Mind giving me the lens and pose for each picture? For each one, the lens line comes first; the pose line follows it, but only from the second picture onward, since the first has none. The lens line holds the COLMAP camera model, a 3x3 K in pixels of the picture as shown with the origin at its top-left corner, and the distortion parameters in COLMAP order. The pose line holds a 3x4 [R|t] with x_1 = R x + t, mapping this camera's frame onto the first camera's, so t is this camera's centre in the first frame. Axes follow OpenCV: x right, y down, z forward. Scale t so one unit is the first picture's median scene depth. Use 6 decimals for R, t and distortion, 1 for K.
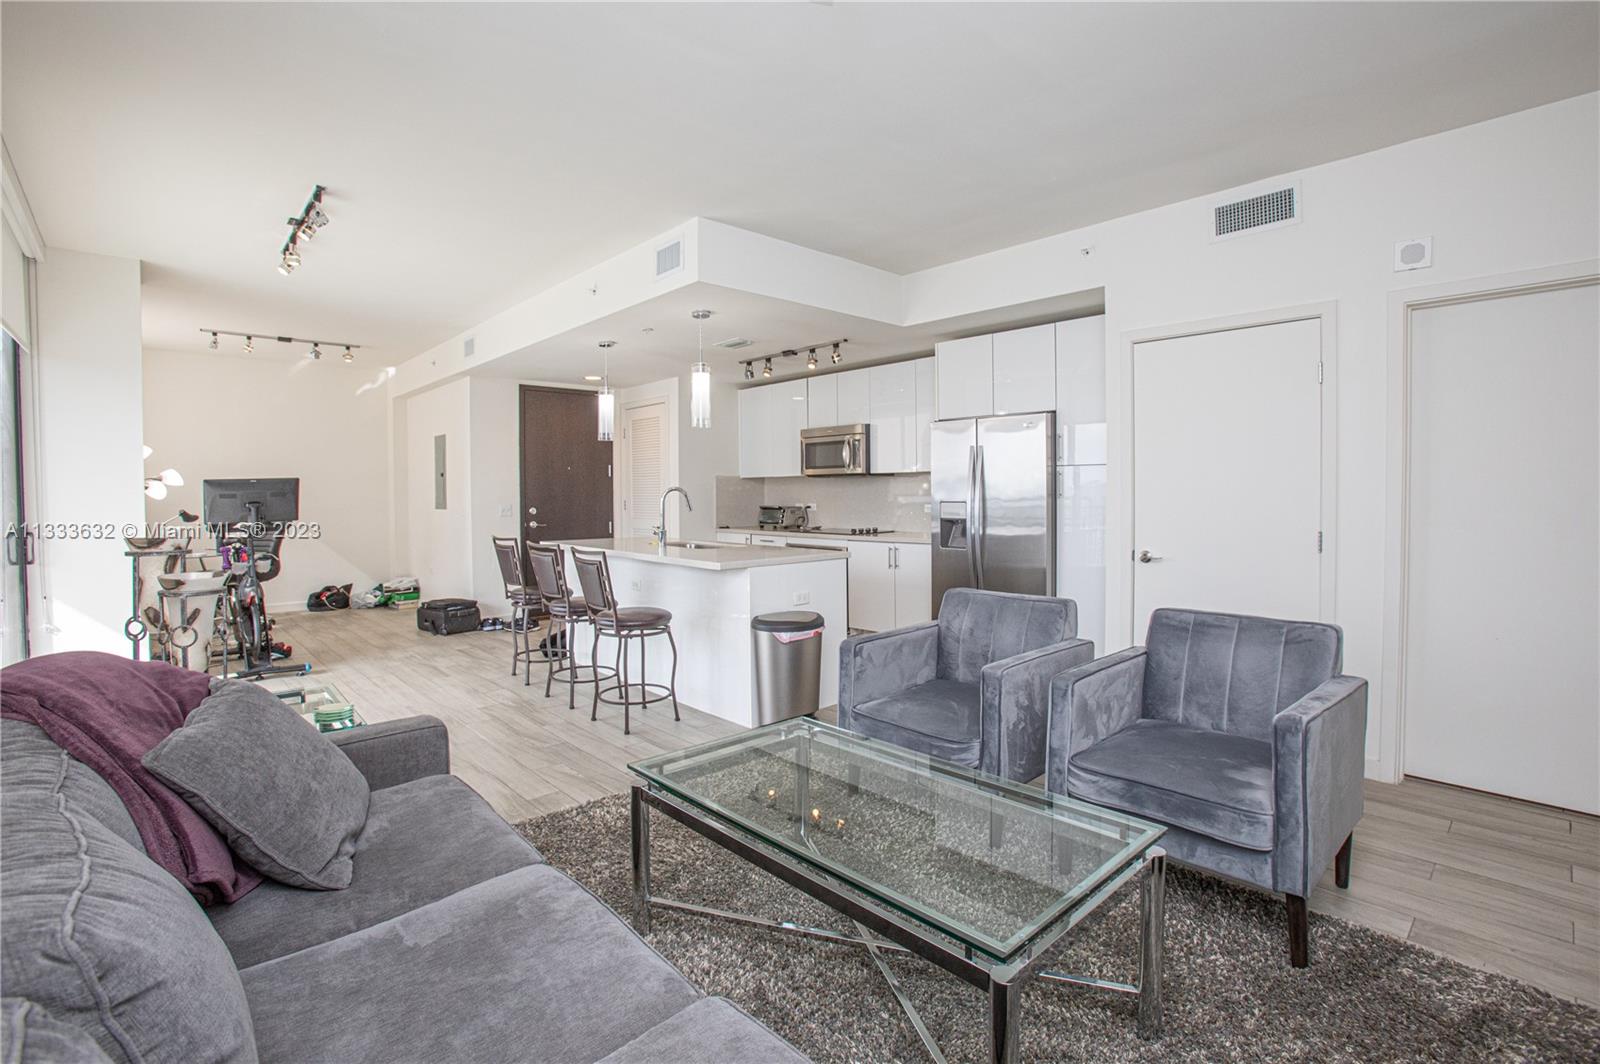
lens RADIAL K [[775.4, 0, 818.9], [0, 775.4, 514.9], [0, 0, 1]] dist [-0.082687, 0.046379]
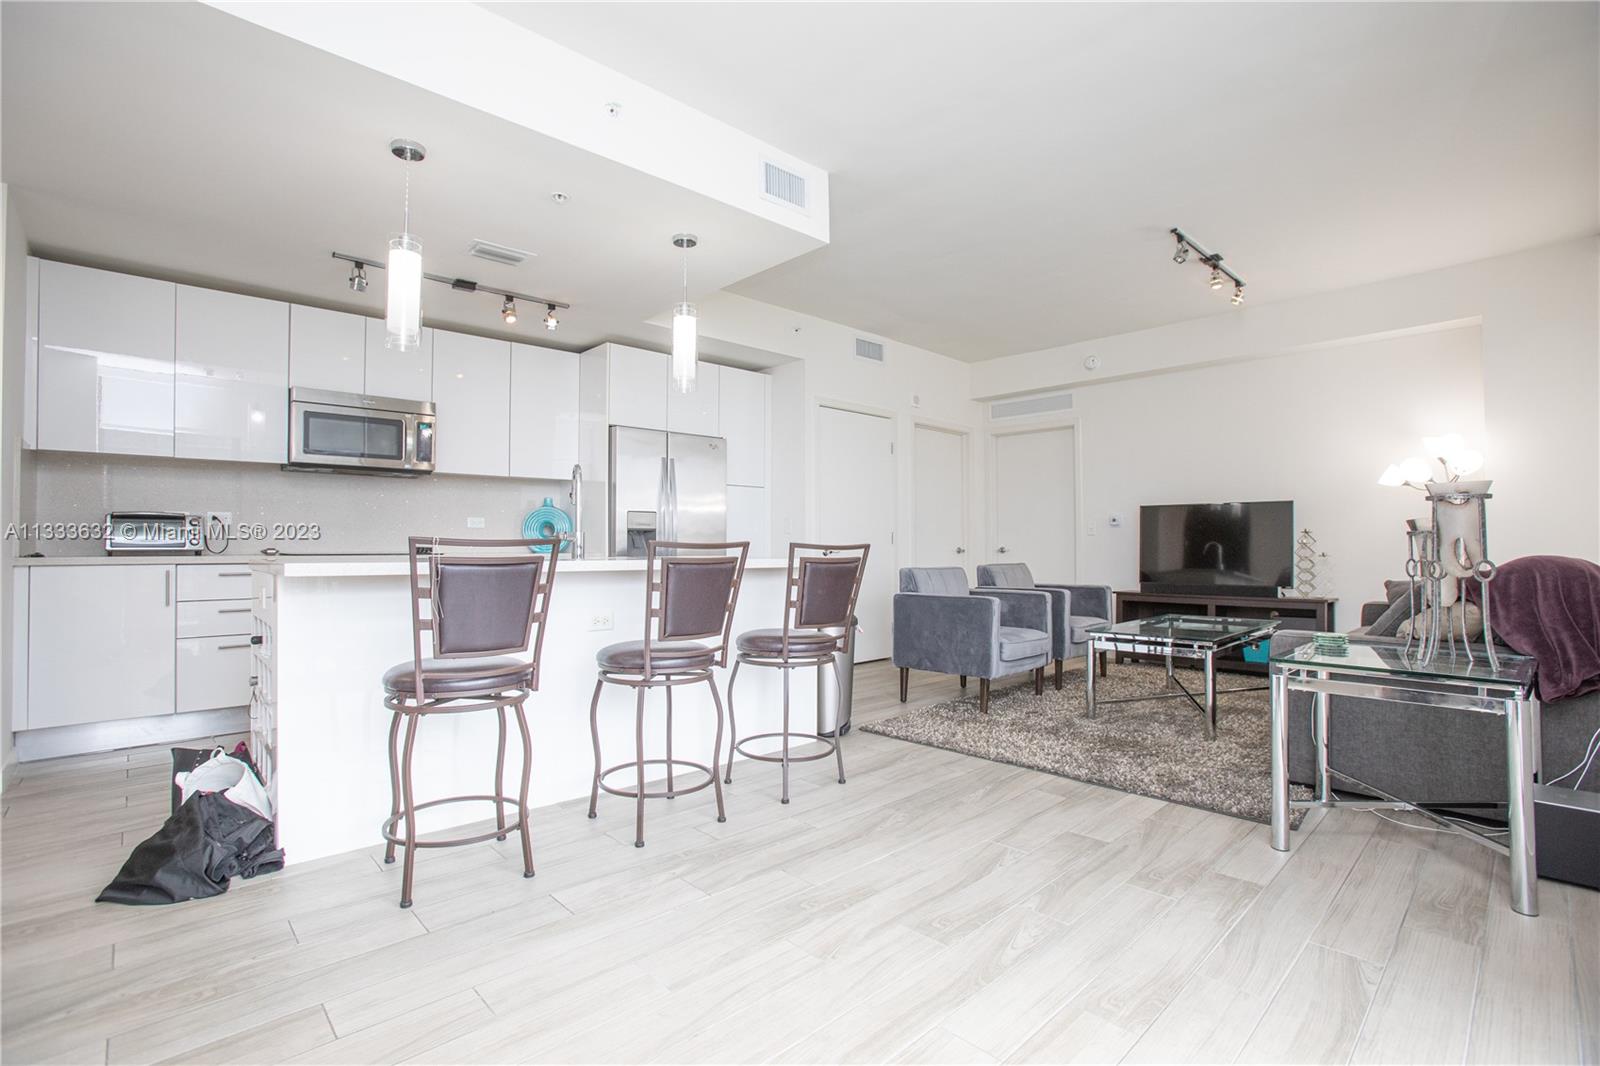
lens RADIAL K [[737.3, 0, 828.0], [0, 737.3, 534.1], [0, 0, 1]] dist [-0.061516, 0.030739]
pose [[-0.029930, 0.018214, 0.999386, -0.804302], [0.032683, 0.999317, -0.017234, 0.037769], [-0.999018, 0.032147, -0.030505, 0.831568]]
